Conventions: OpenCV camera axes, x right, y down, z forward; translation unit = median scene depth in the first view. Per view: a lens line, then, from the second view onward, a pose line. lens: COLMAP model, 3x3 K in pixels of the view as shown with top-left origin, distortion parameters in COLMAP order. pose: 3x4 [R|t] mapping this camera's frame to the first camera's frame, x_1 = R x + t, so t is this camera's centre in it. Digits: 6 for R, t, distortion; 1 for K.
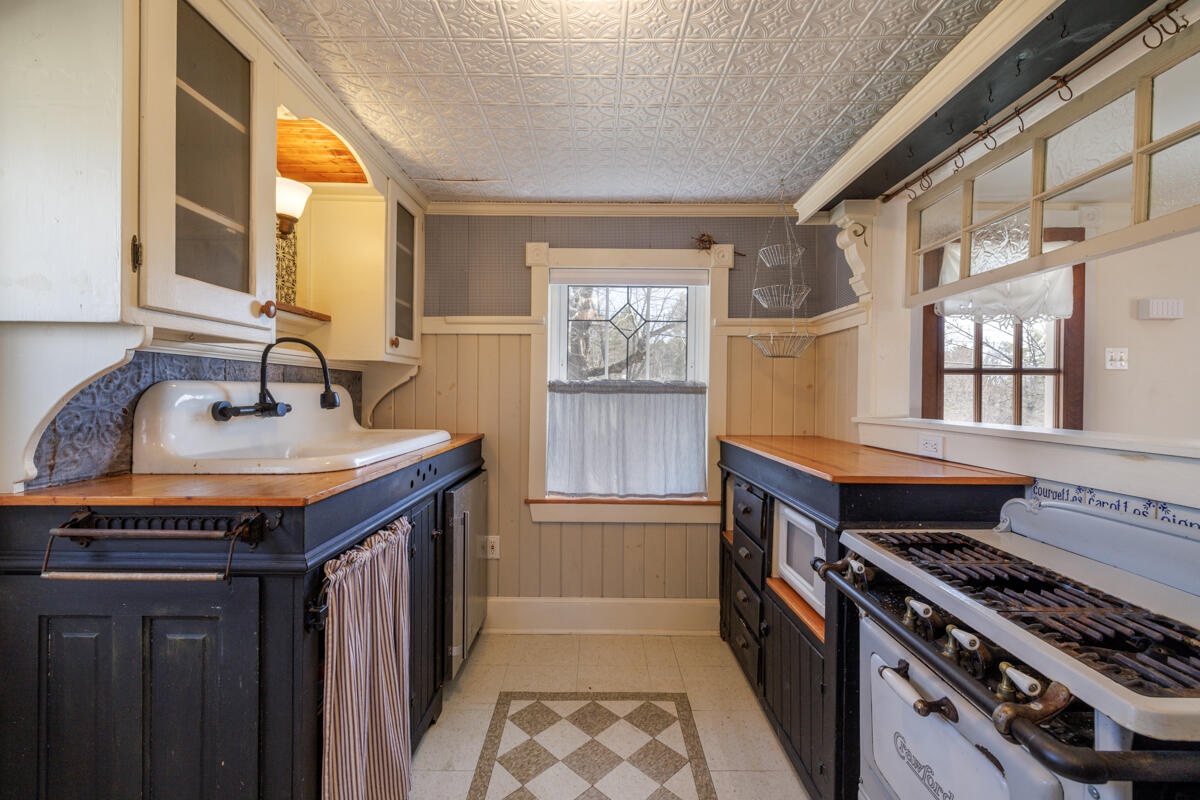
lens RADIAL K [[505.8, 0, 595.6], [0, 505.8, 399.0], [0, 0, 1]] dist [-0.000393, -0.000850]
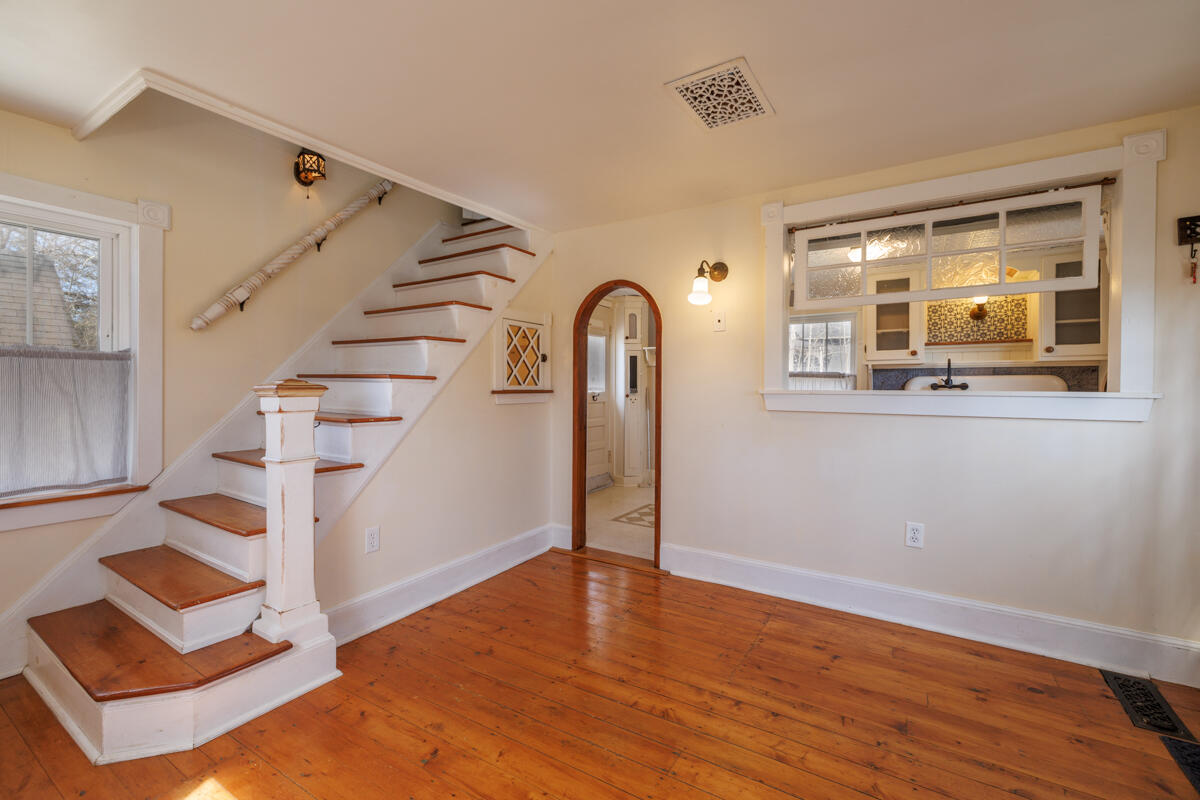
lens RADIAL K [[505.8, 0, 593.3], [0, 505.8, 393.9], [0, 0, 1]] dist [-0.000393, -0.000850]
pose [[-0.525516, 0.002395, -0.850780, 1.655418], [-0.018461, 0.999728, 0.014218, 0.038078], [0.850583, 0.023178, -0.525329, 0.515636]]
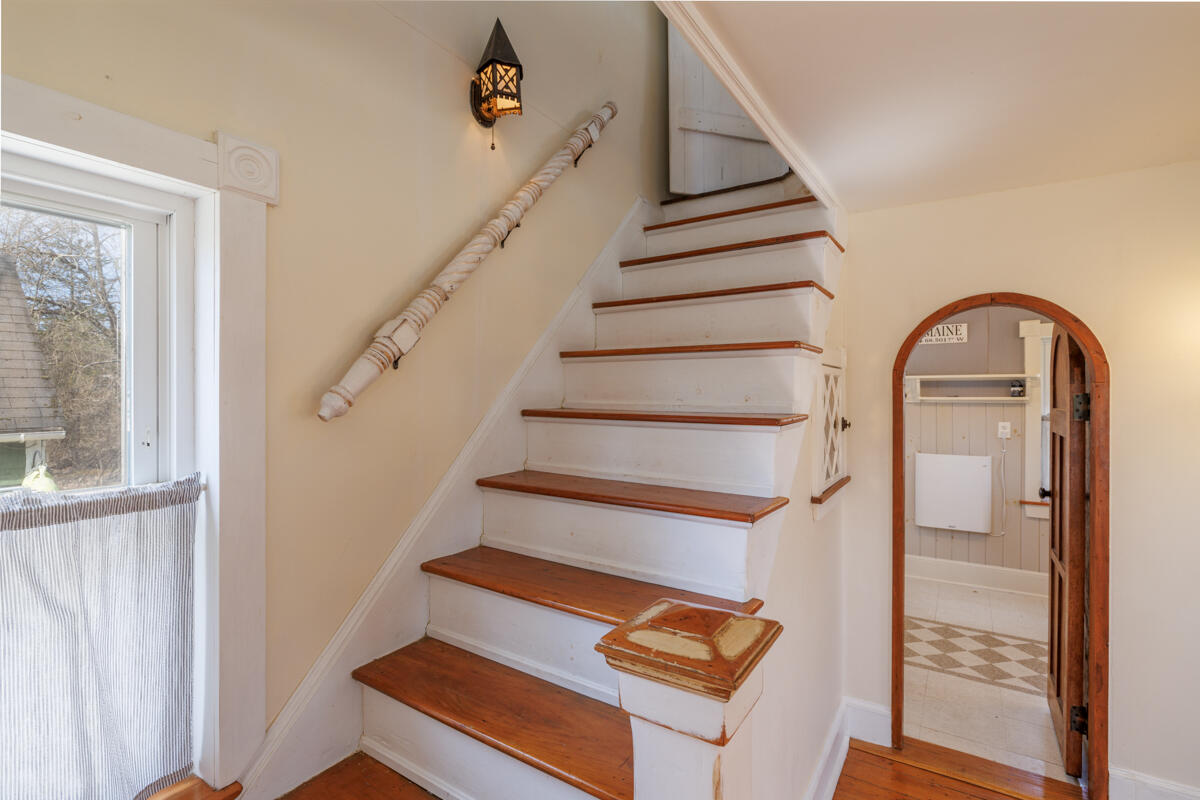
lens RADIAL K [[558.8, 0, 604.7], [0, 558.8, 397.8], [0, 0, 1]] dist [0.001678, -0.000176]
pose [[-0.530209, 0.000826, -0.847867, 1.522008], [-0.011867, 0.999894, 0.008395, -0.083497], [0.847784, 0.014513, -0.530143, -0.179320]]
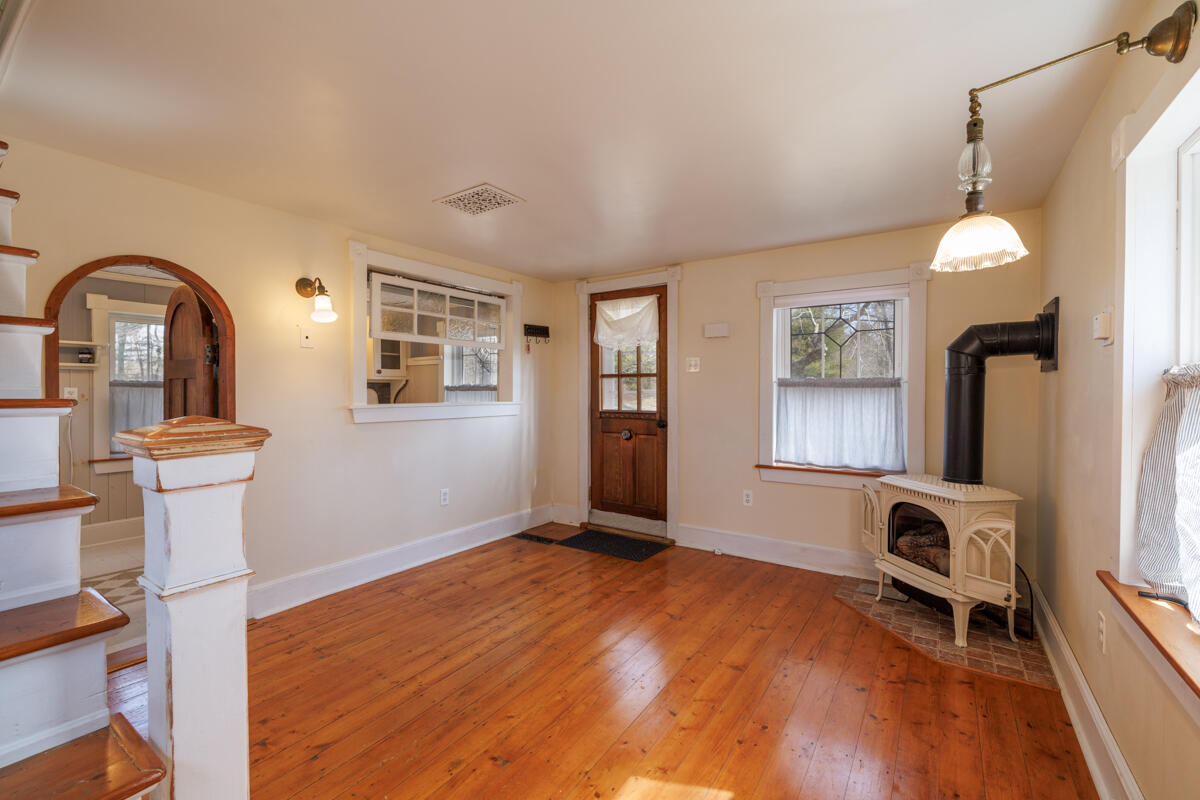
lens RADIAL K [[505.8, 0, 600.4], [0, 505.8, 396.3], [0, 0, 1]] dist [-0.000393, -0.000850]
pose [[0.834053, -0.001984, -0.551680, 1.710496], [-0.000920, 0.999987, -0.004987, 0.021481], [0.551683, 0.004667, 0.834041, -0.451886]]
